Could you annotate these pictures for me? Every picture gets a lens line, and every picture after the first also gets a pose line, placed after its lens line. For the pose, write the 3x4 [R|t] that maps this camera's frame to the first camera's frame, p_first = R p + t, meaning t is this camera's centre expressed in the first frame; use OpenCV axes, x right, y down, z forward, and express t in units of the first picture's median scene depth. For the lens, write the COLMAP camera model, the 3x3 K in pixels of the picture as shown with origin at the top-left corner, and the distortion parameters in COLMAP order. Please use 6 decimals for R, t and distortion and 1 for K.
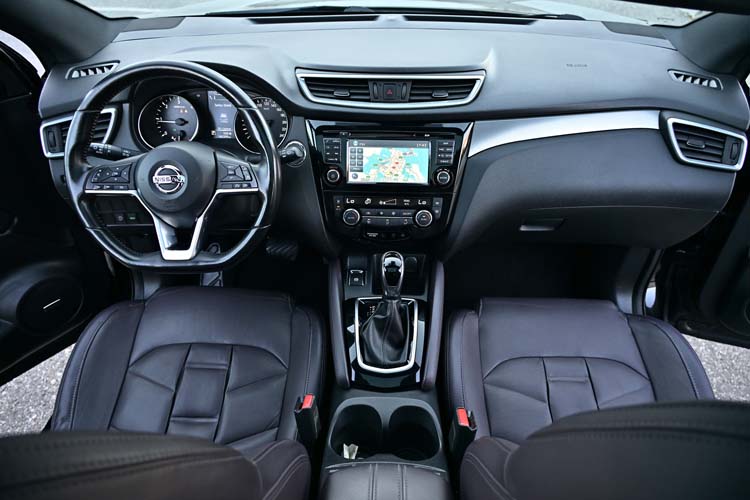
lens RADIAL K [[488.6, 0, 375.0], [0, 488.6, 250.0], [0, 0, 1]] dist [0.001402, 0.000544]
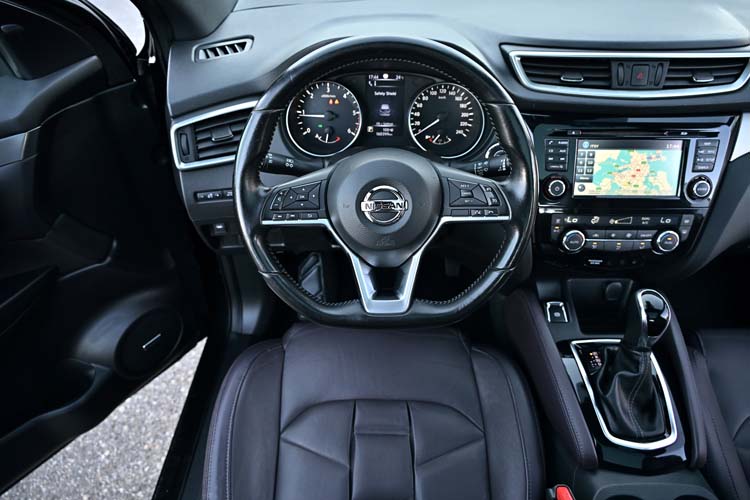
lens RADIAL K [[487.8, 0, 375.0], [0, 487.8, 250.0], [0, 0, 1]] dist [-0.003143, 0.000825]
pose [[0.999743, -0.015951, 0.016131, -0.381556], [0.015067, 0.998455, 0.053479, -0.100707], [-0.016959, -0.053222, 0.998439, 0.242207]]
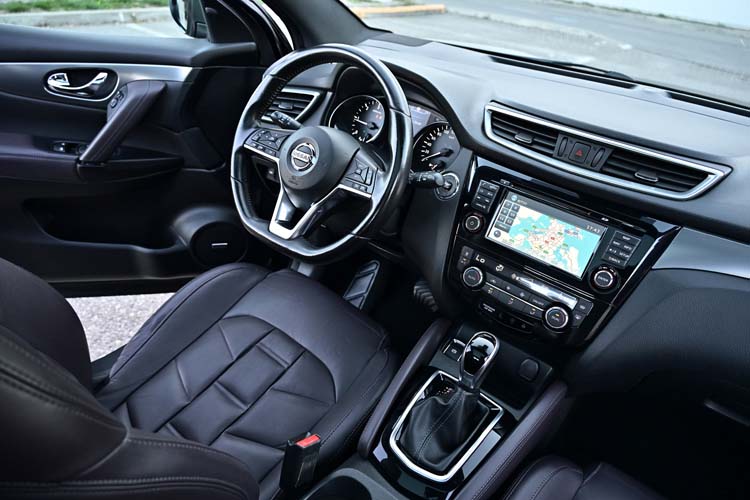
lens RADIAL K [[487.8, 0, 375.0], [0, 487.8, 250.0], [0, 0, 1]] dist [-0.003143, 0.000825]
pose [[0.797325, 0.385652, -0.464268, 0.189126], [-0.446652, 0.894382, -0.024138, -0.014598], [0.405924, 0.226612, 0.885366, 0.194939]]
